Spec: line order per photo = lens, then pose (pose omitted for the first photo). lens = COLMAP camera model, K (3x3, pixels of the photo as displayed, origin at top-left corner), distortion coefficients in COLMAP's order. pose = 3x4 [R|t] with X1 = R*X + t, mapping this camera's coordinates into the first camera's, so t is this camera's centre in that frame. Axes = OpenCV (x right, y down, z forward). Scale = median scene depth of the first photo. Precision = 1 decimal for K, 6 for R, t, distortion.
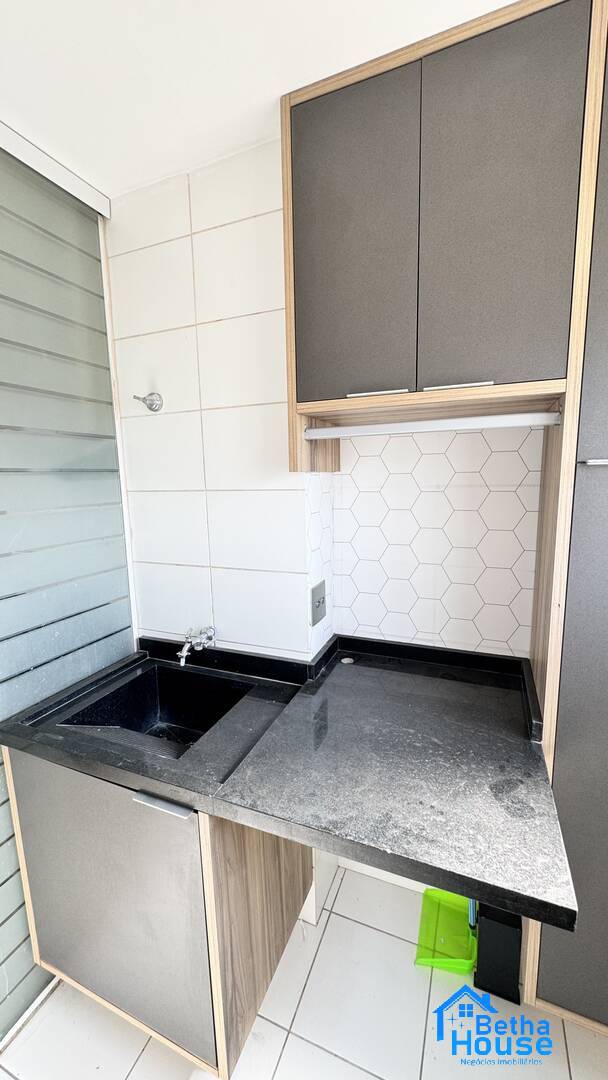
lens RADIAL K [[428.7, 0, 313.9], [0, 428.7, 543.6], [0, 0, 1]] dist [-0.002411, 0.000651]
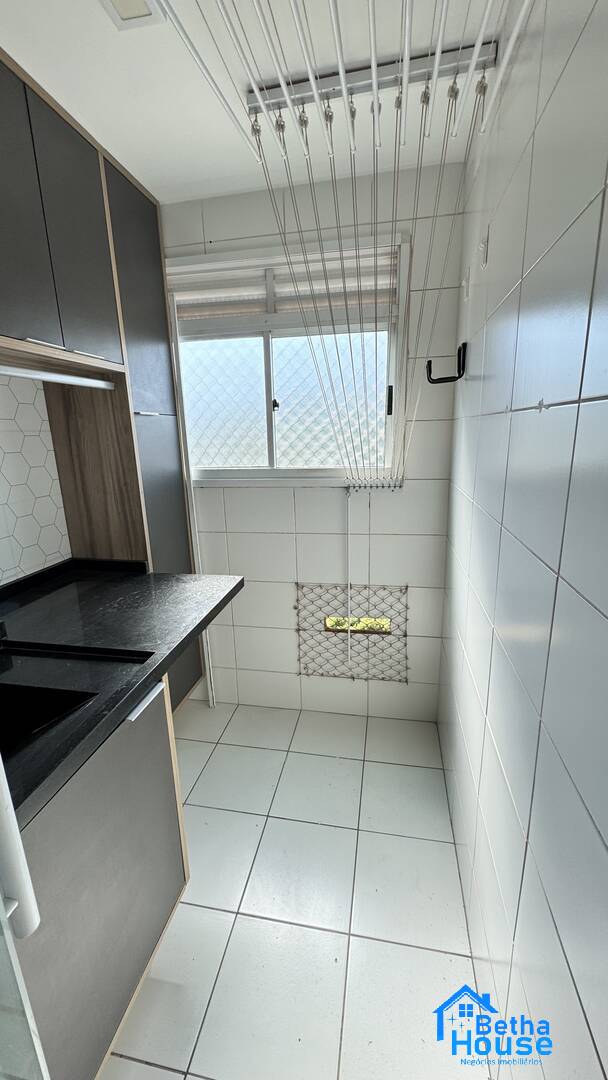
lens RADIAL K [[428.7, 0, 306.7], [0, 428.7, 538.0], [0, 0, 1]] dist [-0.002411, 0.000651]
pose [[-0.204109, -0.210921, 0.955956, -1.081219], [0.189573, 0.949513, 0.249976, 0.004732], [-0.960418, 0.232245, -0.153819, 0.510753]]
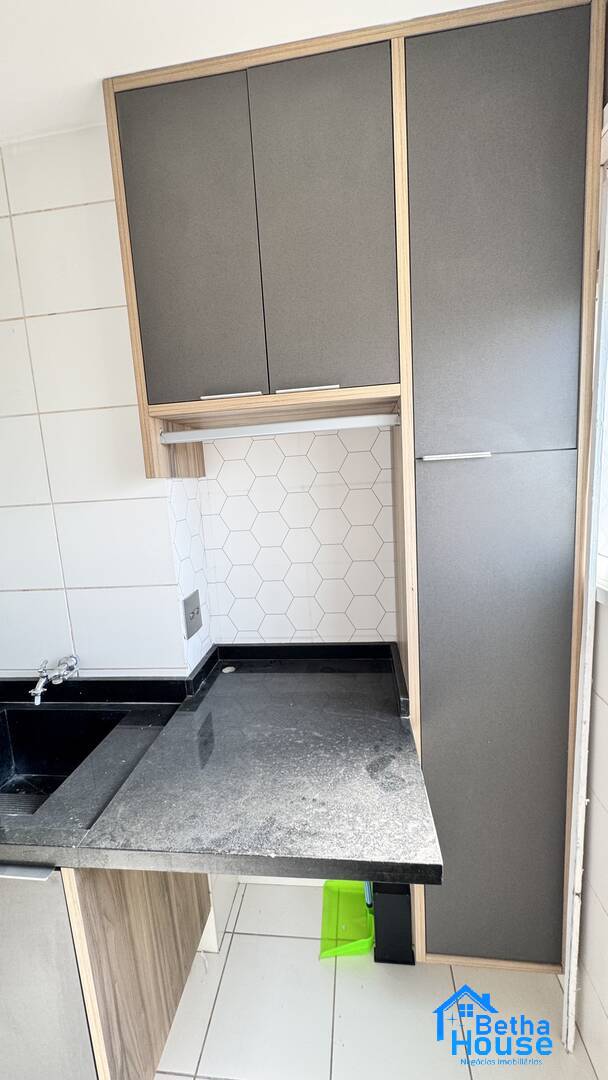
lens RADIAL K [[428.7, 0, 314.3], [0, 428.7, 542.4], [0, 0, 1]] dist [-0.002411, 0.000651]
pose [[0.962055, -0.078410, 0.261345, 0.041048], [0.082731, 0.996556, -0.005556, 0.008084], [-0.260010, 0.026966, 0.965229, 0.002451]]
